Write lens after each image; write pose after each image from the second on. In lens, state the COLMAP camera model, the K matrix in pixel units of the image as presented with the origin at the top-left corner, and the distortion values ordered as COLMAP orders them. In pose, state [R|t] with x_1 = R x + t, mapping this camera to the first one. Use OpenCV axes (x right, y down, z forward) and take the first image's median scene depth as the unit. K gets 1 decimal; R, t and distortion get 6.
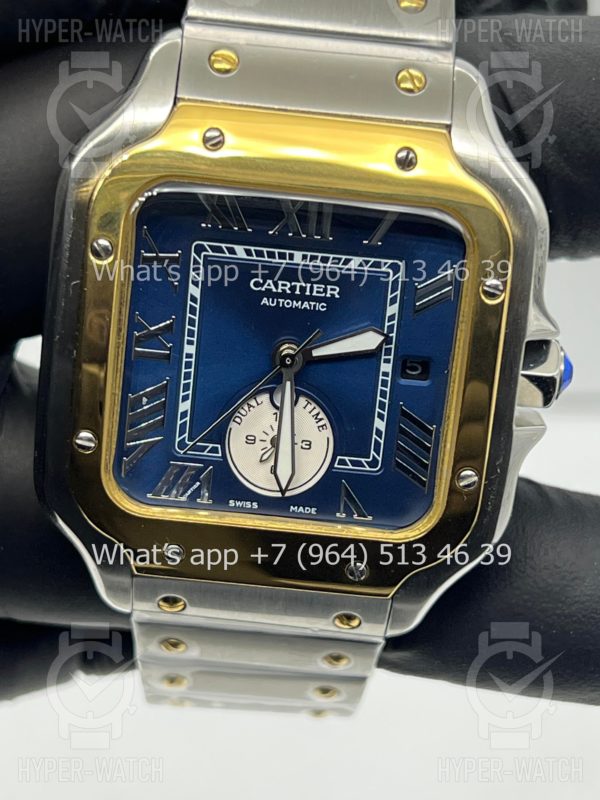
lens RADIAL K [[1813.4, 0, 300.0], [0, 1813.4, 400.0], [0, 0, 1]] dist [0.304614, -0.570705]
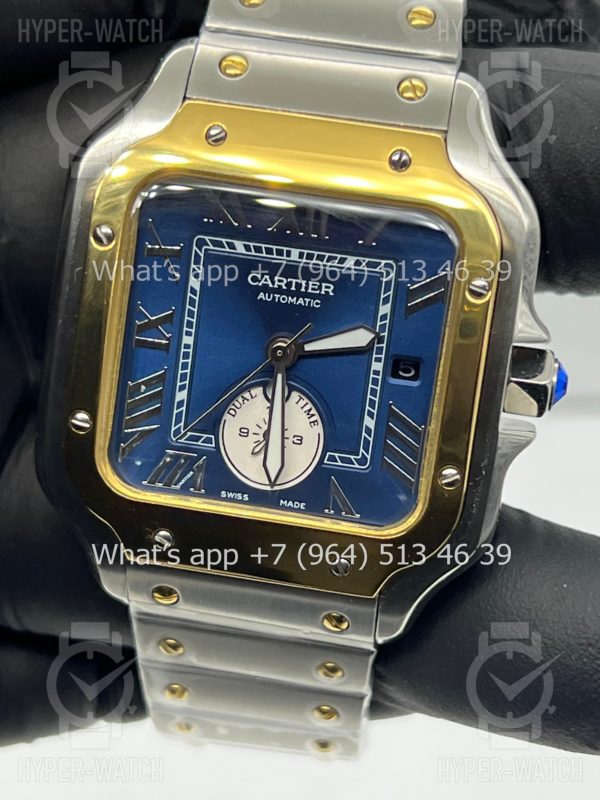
lens RADIAL K [[1813.4, 0, 300.0], [0, 1813.4, 400.0], [0, 0, 1]] dist [0.304614, -0.570705]
pose [[0.993230, 0.044069, -0.107476, 0.115341], [-0.053832, 0.994514, -0.089691, 0.095365], [0.102934, 0.094870, 0.990154, -0.014842]]
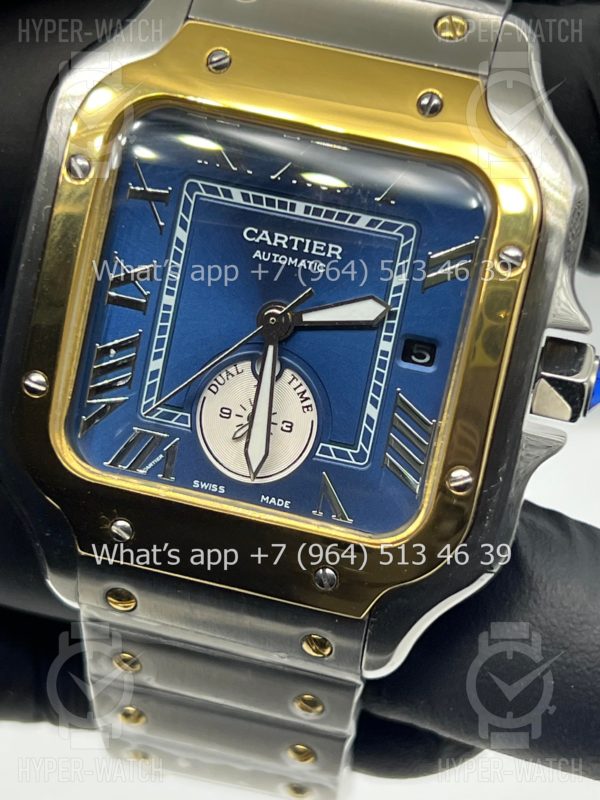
lens RADIAL K [[1813.4, 0, 300.0], [0, 1813.4, 400.0], [0, 0, 1]] dist [0.304614, -0.570705]
pose [[0.983881, 0.114965, -0.136969, 0.129733], [-0.133549, 0.981767, -0.135273, 0.131610], [0.118920, 0.151385, 0.981295, 0.142897]]
